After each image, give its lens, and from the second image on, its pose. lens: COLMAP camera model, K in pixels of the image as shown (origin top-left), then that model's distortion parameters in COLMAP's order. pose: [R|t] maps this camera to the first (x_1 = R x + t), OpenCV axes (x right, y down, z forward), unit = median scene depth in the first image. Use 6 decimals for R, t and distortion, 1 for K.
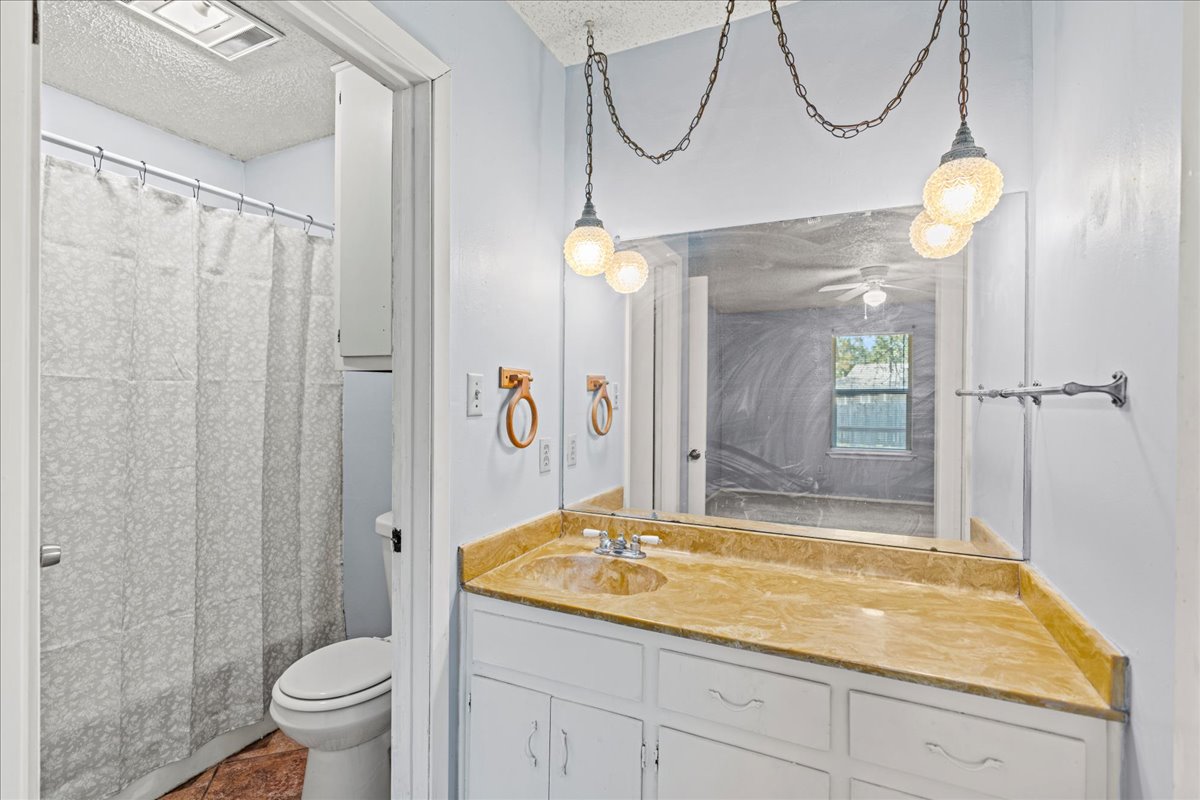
lens RADIAL K [[547.7, 0, 591.5], [0, 547.7, 395.1], [0, 0, 1]] dist [-0.012329, 0.005220]
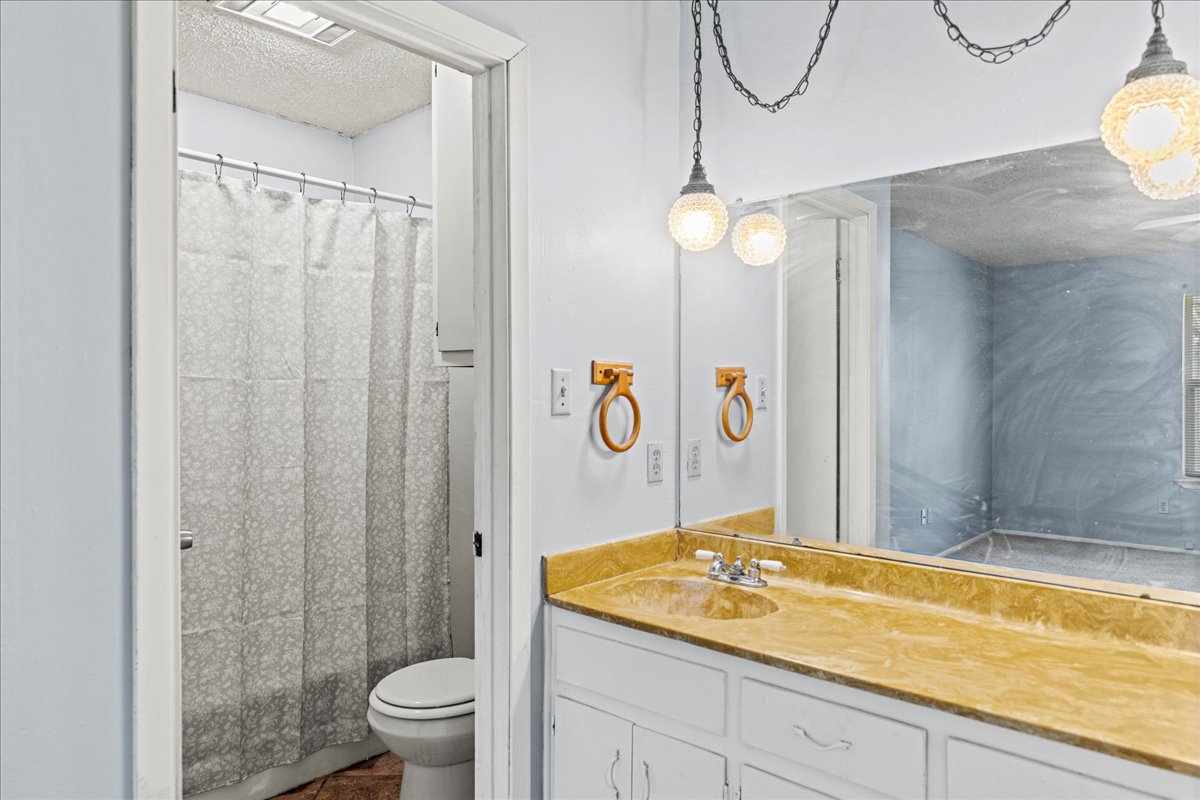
lens RADIAL K [[767.1, 0, 592.9], [0, 767.1, 395.3], [0, 0, 1]] dist [-0.001710, 0.004608]
pose [[0.958659, -0.005118, -0.284513, 0.177340], [0.006154, 0.999977, 0.002747, 0.001480], [0.284492, -0.004385, 0.958668, -0.187301]]
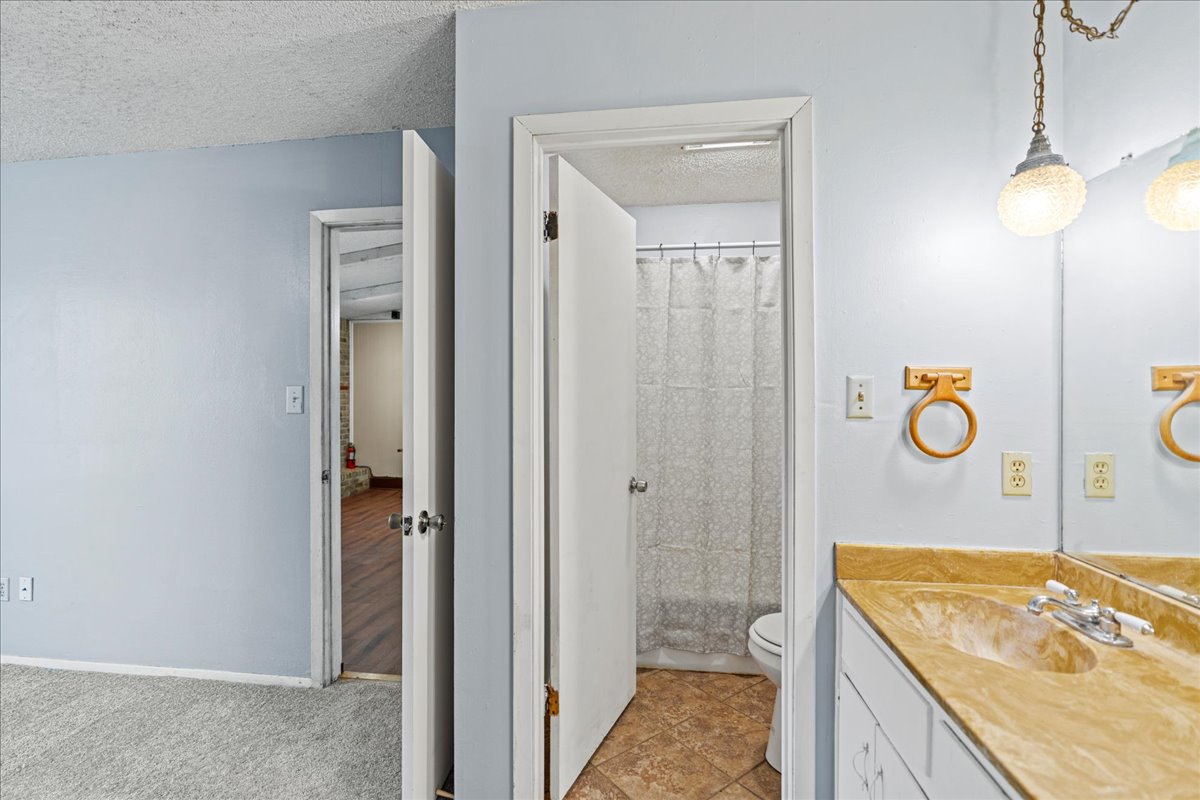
lens RADIAL K [[554.0, 0, 589.7], [0, 554.0, 395.6], [0, 0, 1]] dist [-0.018459, 0.007820]
pose [[0.303383, -0.005995, -0.952850, 0.519646], [0.000881, 0.999982, -0.006011, 0.002371], [0.952868, 0.000985, 0.303383, 0.199600]]
